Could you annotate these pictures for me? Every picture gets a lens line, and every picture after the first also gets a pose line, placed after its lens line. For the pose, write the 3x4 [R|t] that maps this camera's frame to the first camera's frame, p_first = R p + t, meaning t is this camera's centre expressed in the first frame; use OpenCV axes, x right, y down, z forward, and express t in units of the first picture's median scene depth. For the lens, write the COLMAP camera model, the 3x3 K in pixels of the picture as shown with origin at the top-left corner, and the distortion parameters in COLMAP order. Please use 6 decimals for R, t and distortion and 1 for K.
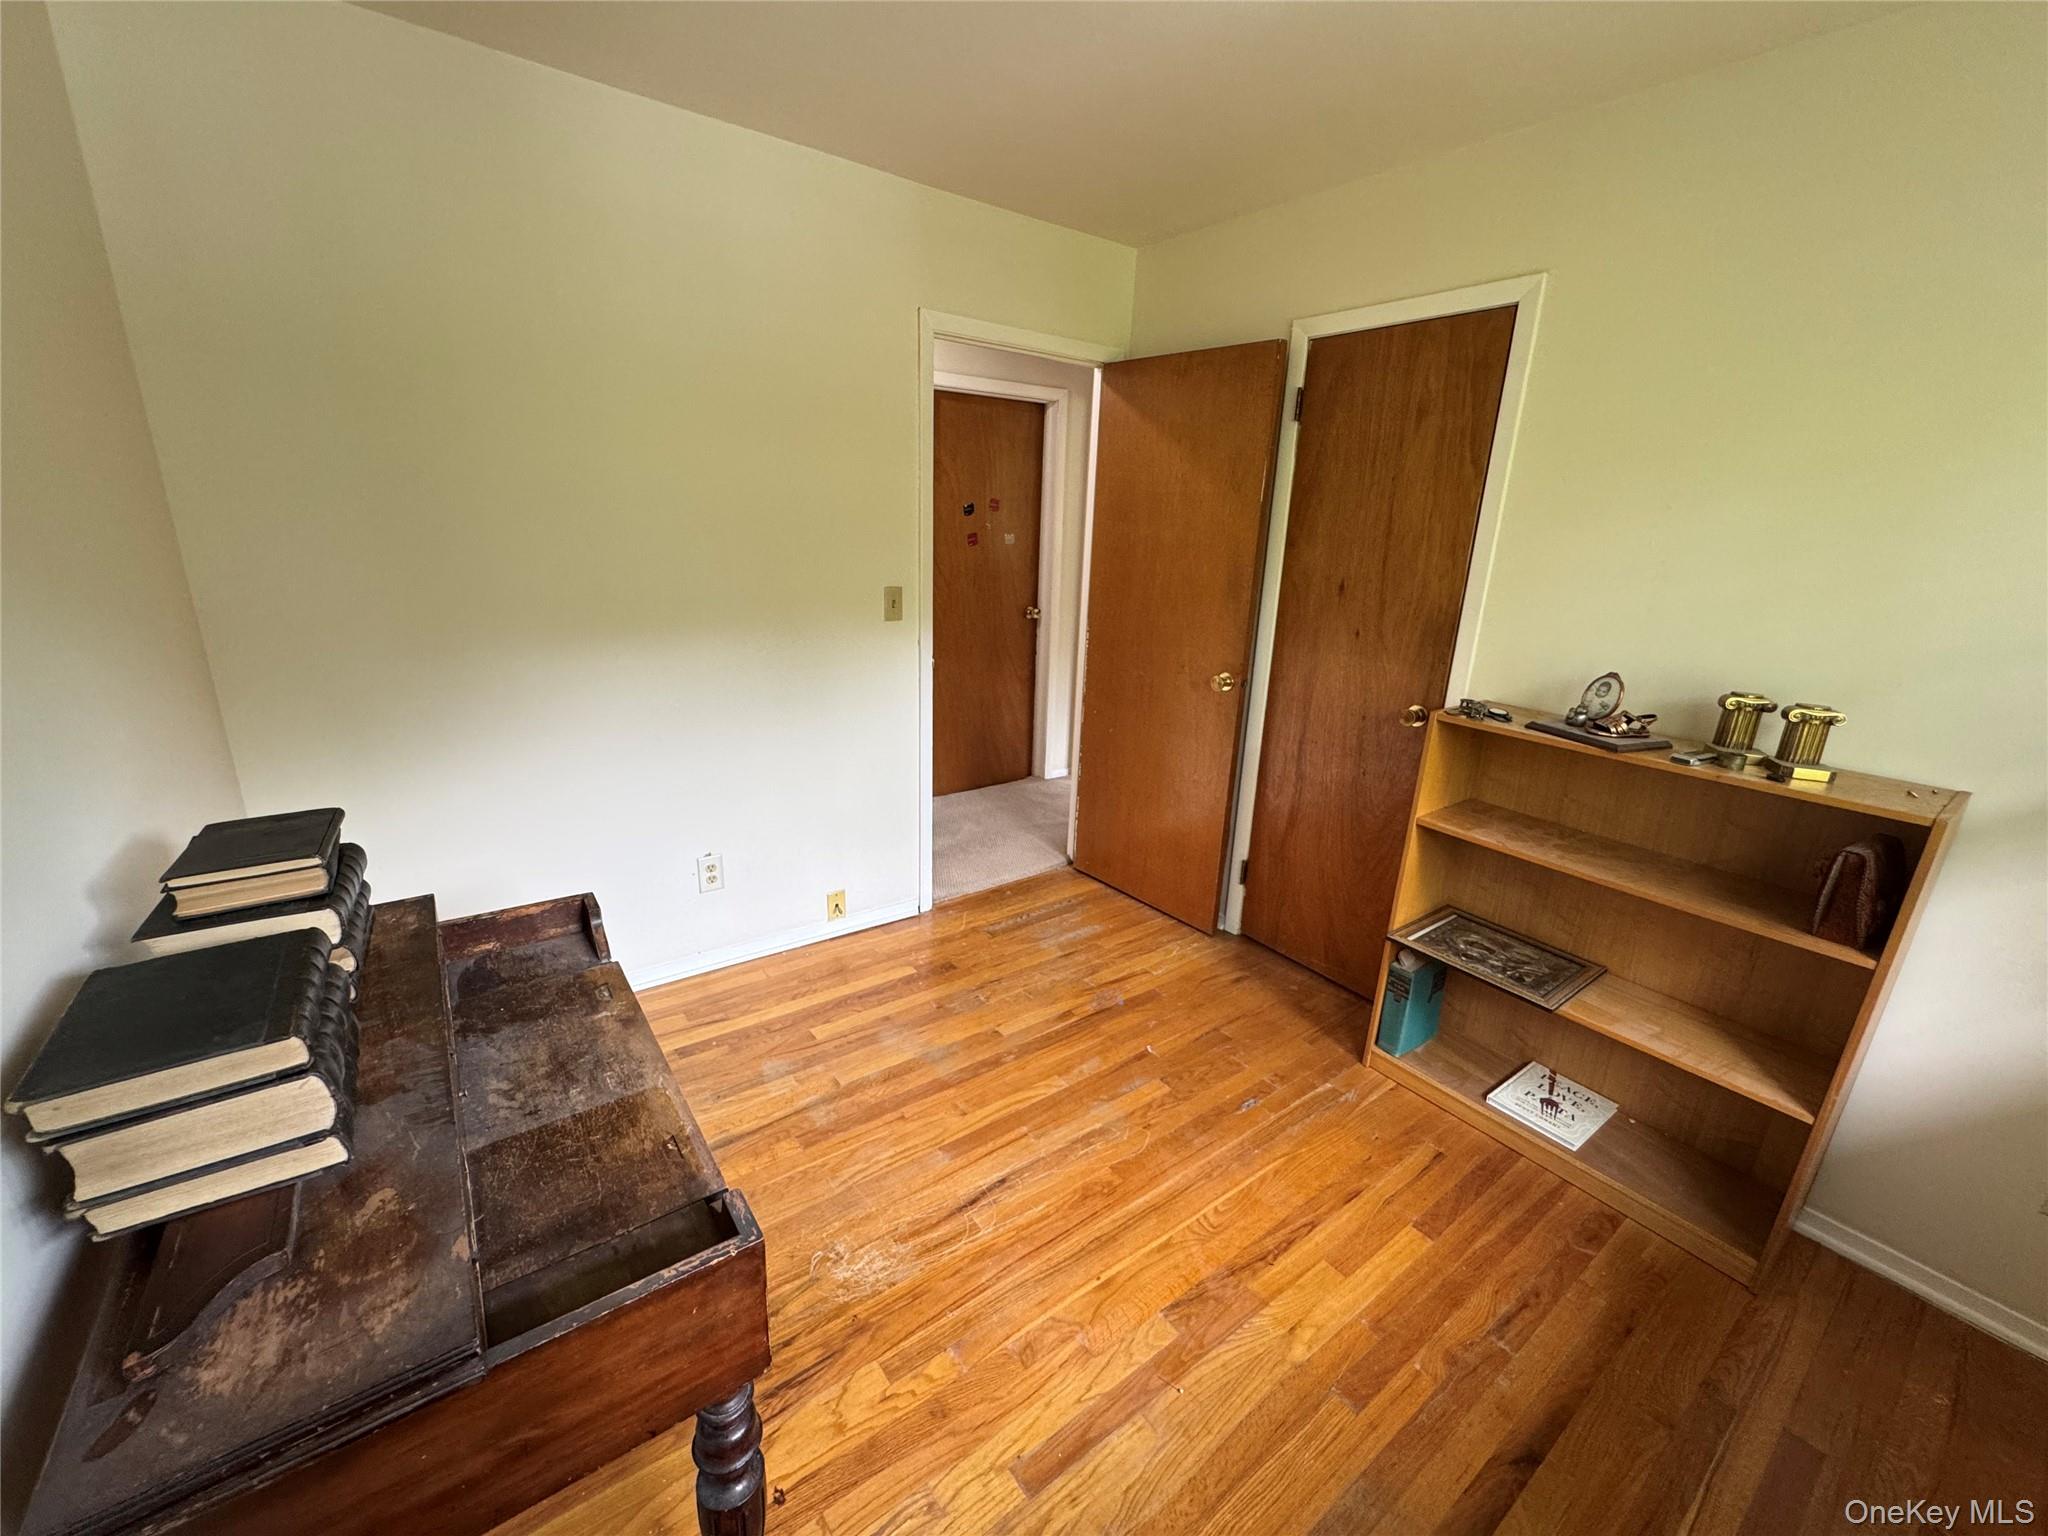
lens RADIAL K [[823.1, 0, 1024.0], [0, 823.1, 768.0], [0, 0, 1]] dist [-0.000831, -0.000319]
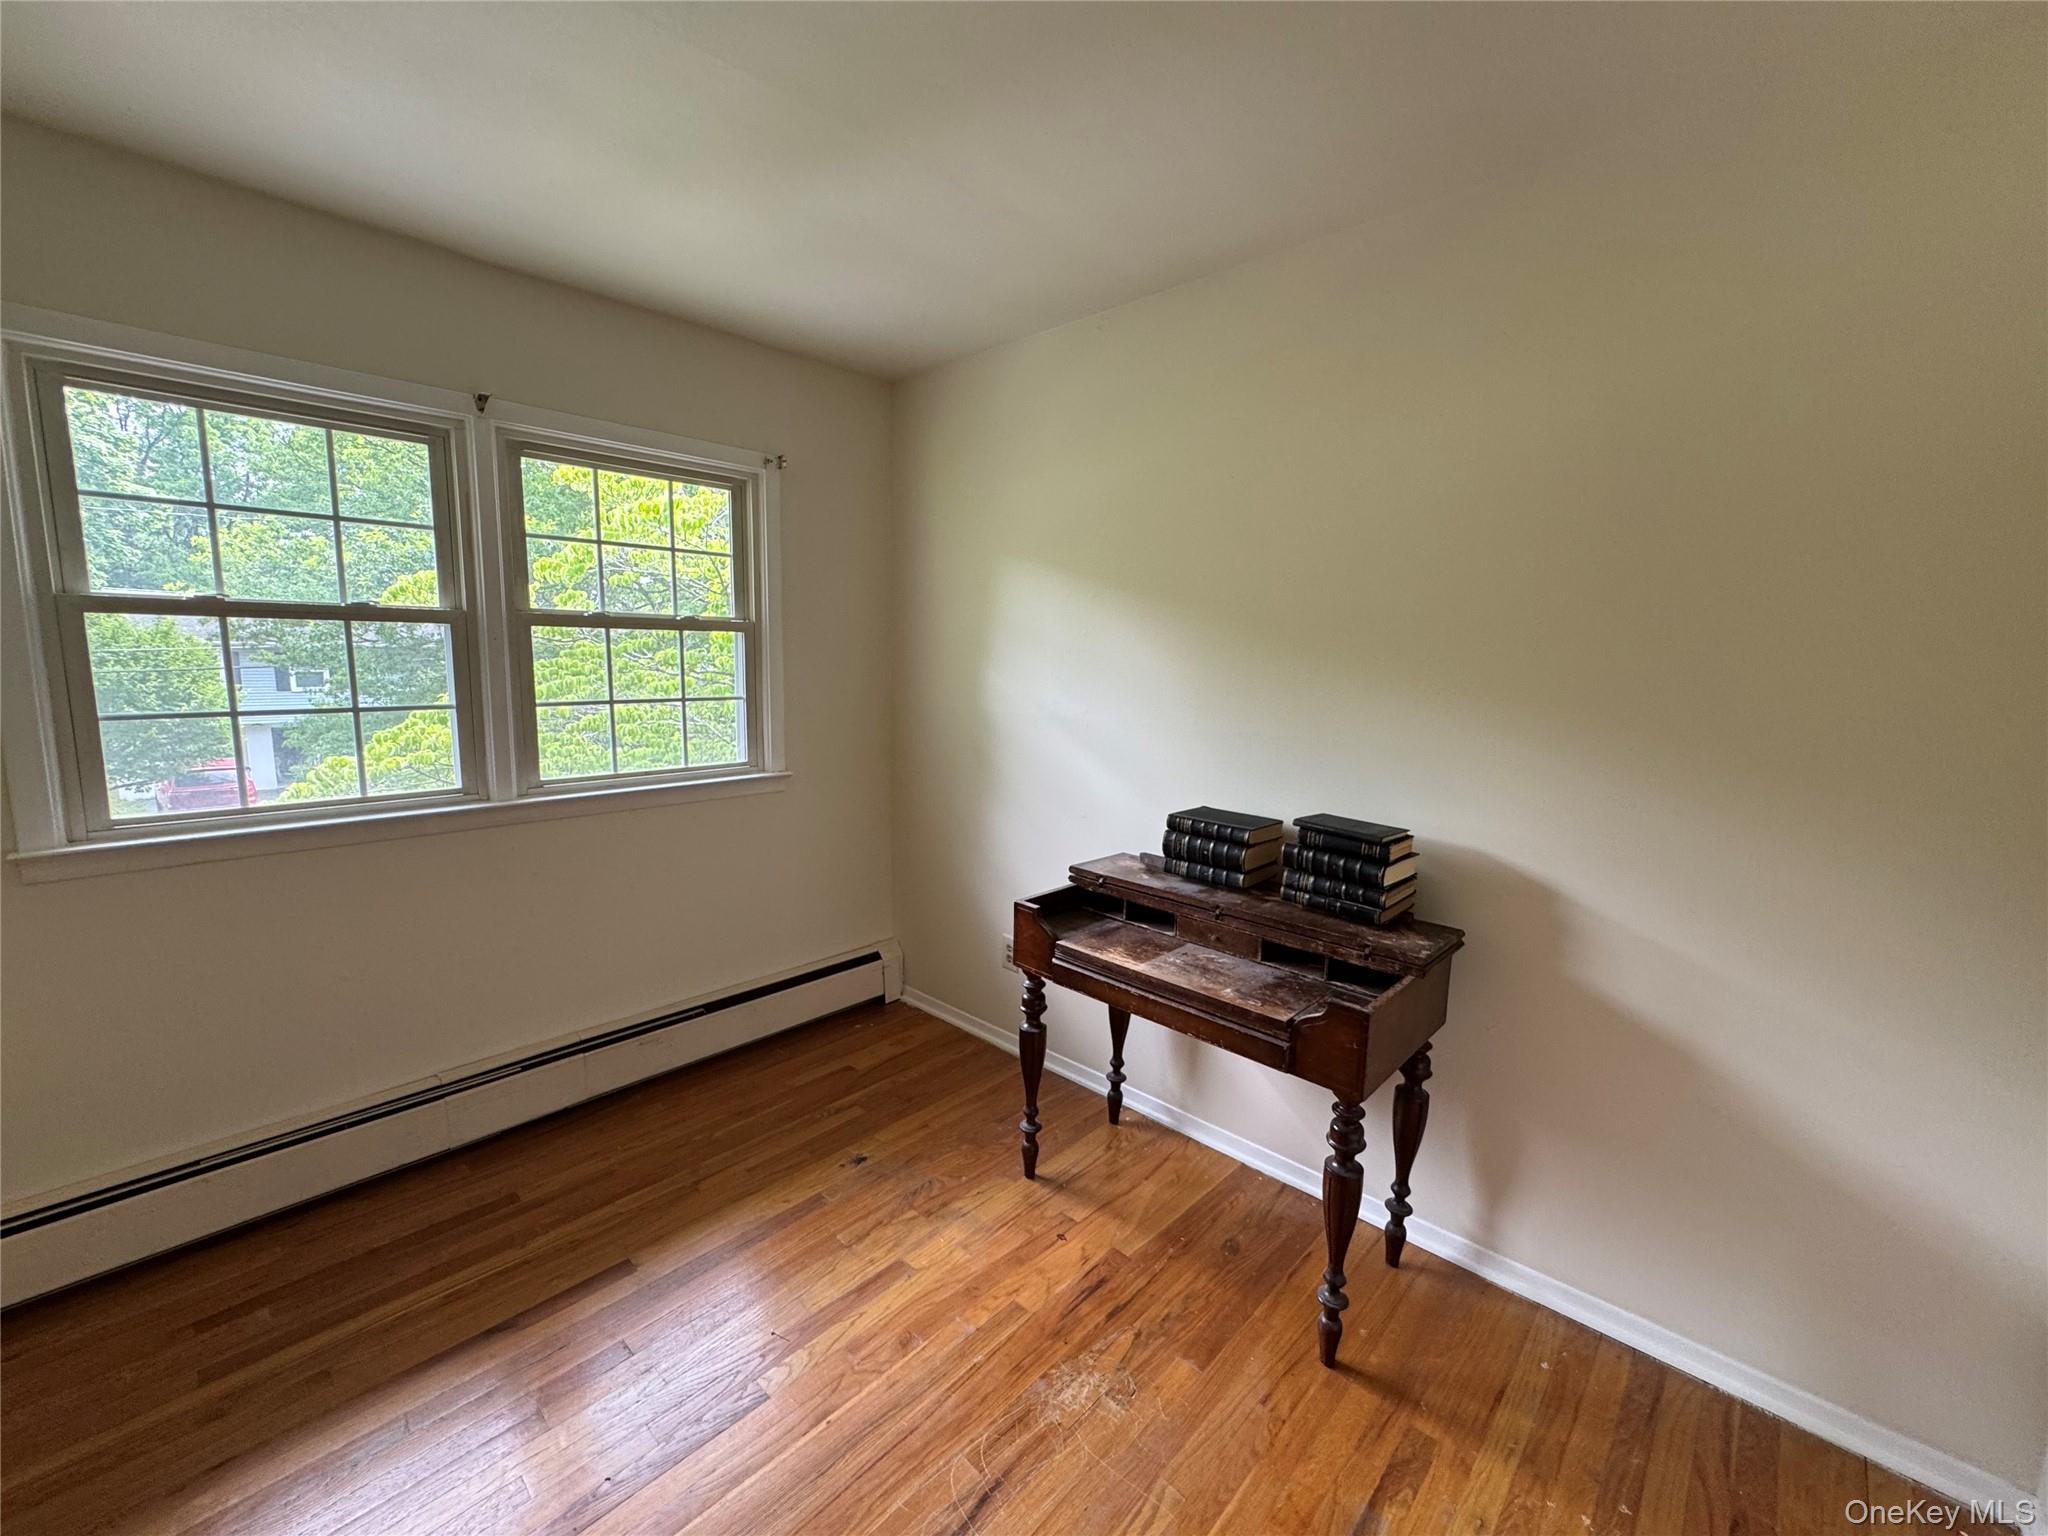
lens RADIAL K [[823.1, 0, 1024.0], [0, 823.1, 768.0], [0, 0, 1]] dist [-0.000831, -0.000319]
pose [[-0.983370, -0.031294, -0.178898, 0.066837], [-0.105294, 0.900833, 0.421204, -0.464557], [0.147977, 0.433036, -0.889147, 1.607767]]
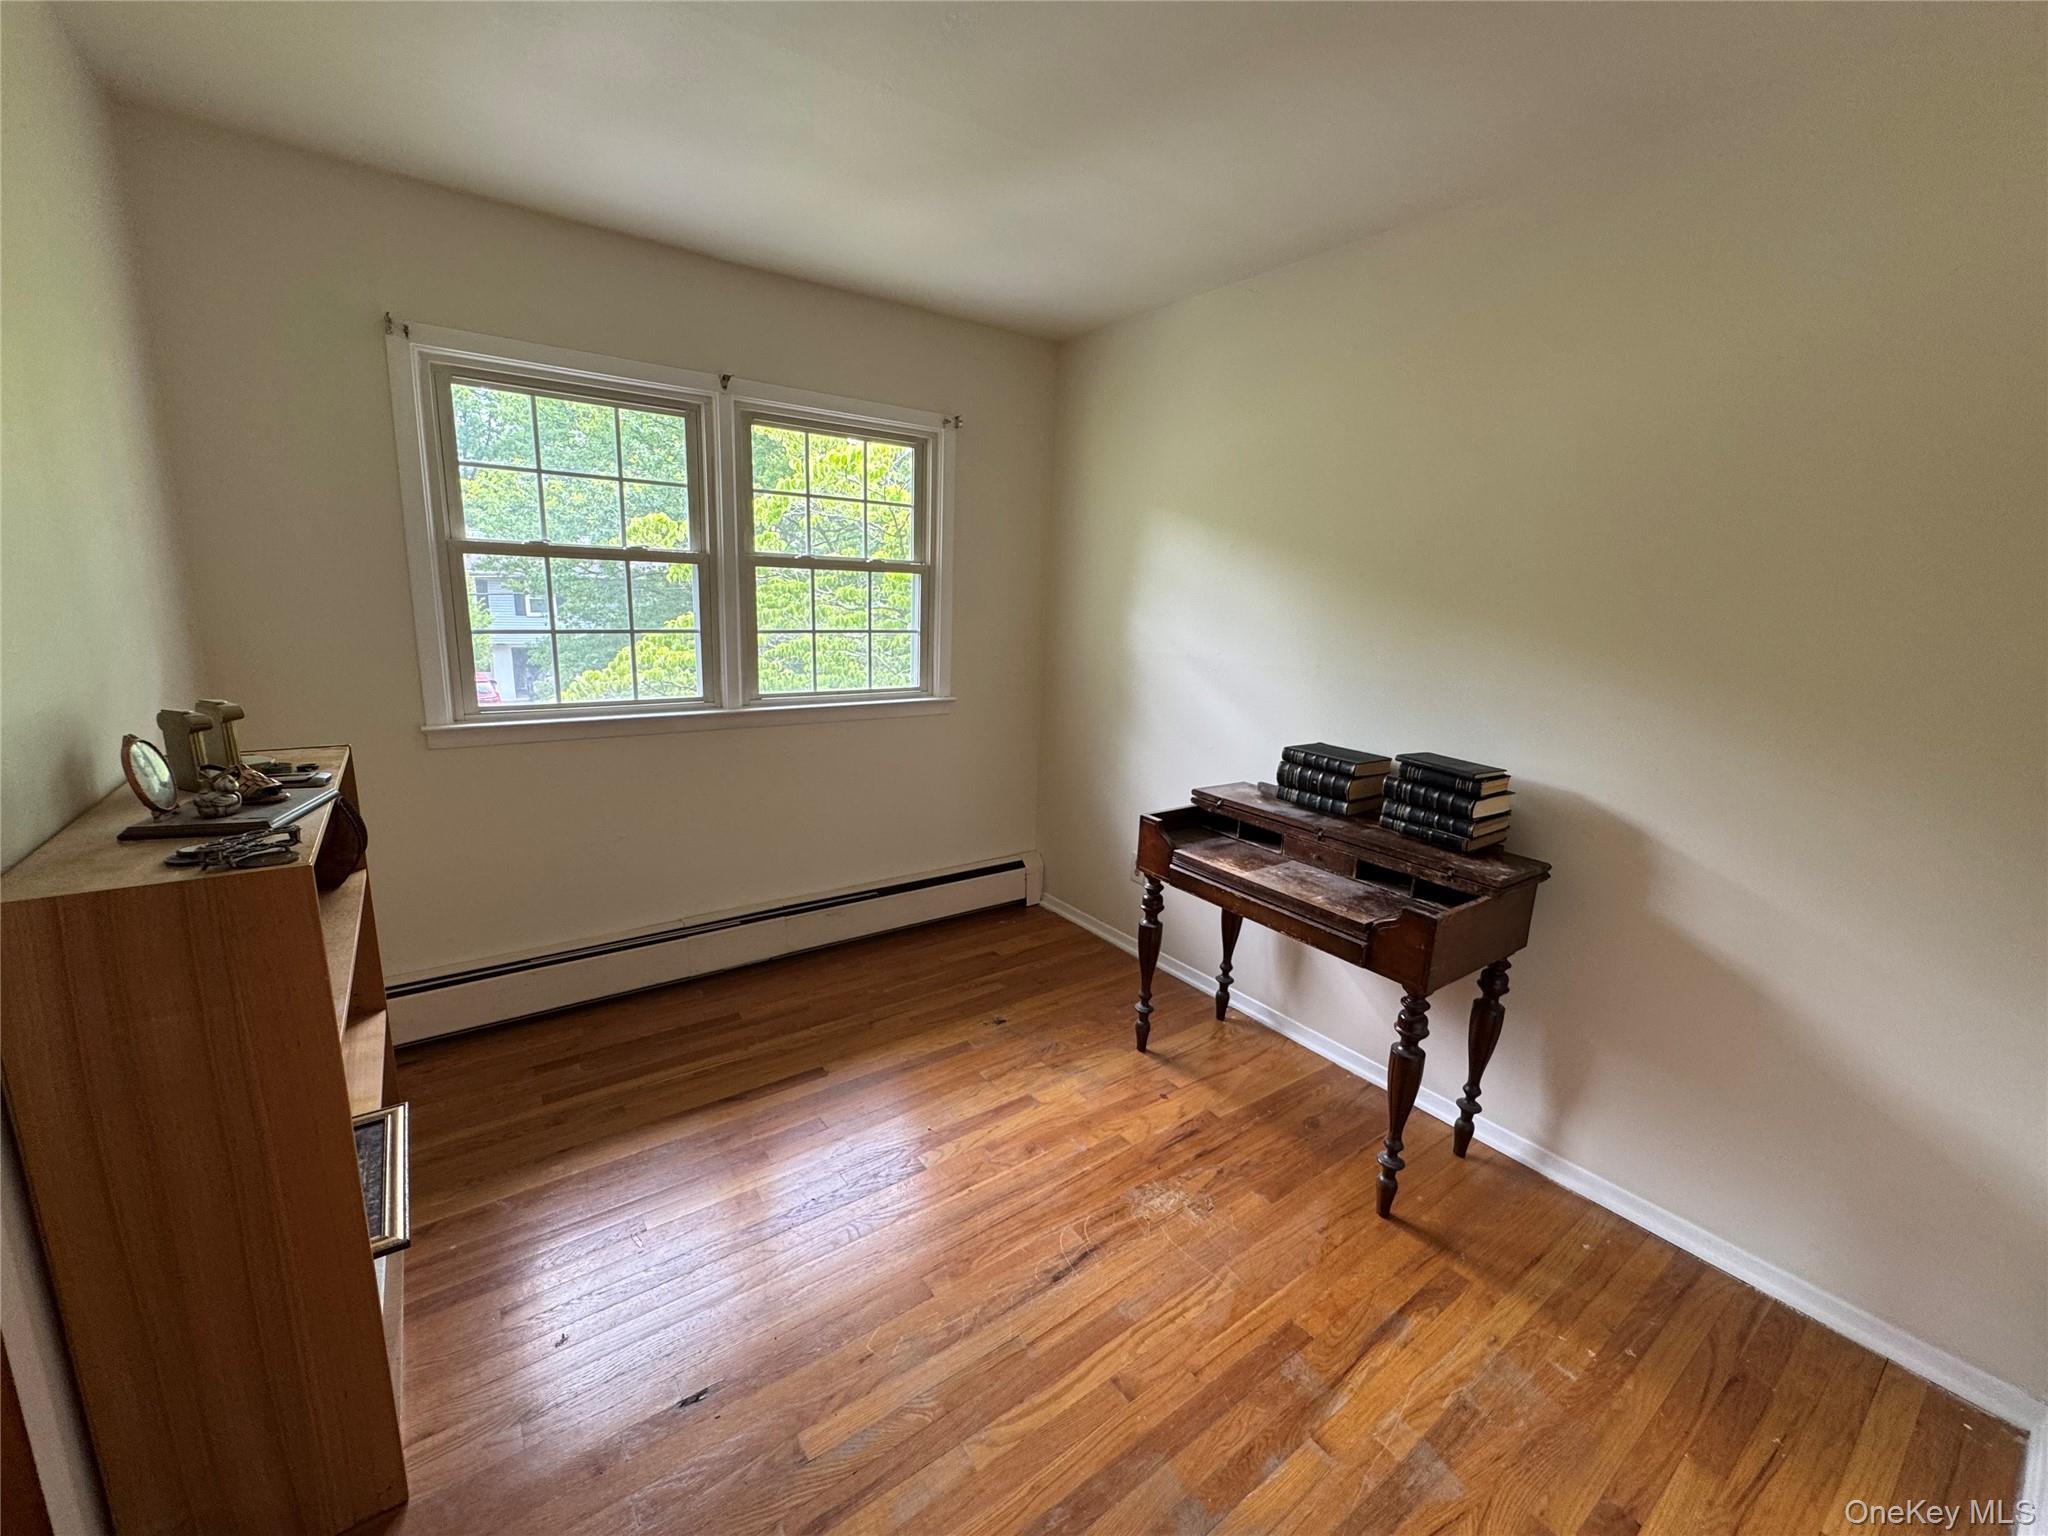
lens RADIAL K [[823.1, 0, 1024.0], [0, 823.1, 768.0], [0, 0, 1]] dist [-0.000831, -0.000319]
pose [[-0.997019, -0.077027, -0.004517, 0.068765], [-0.069024, 0.864199, 0.498393, -0.537411], [-0.034486, 0.497219, -0.866940, 1.816832]]
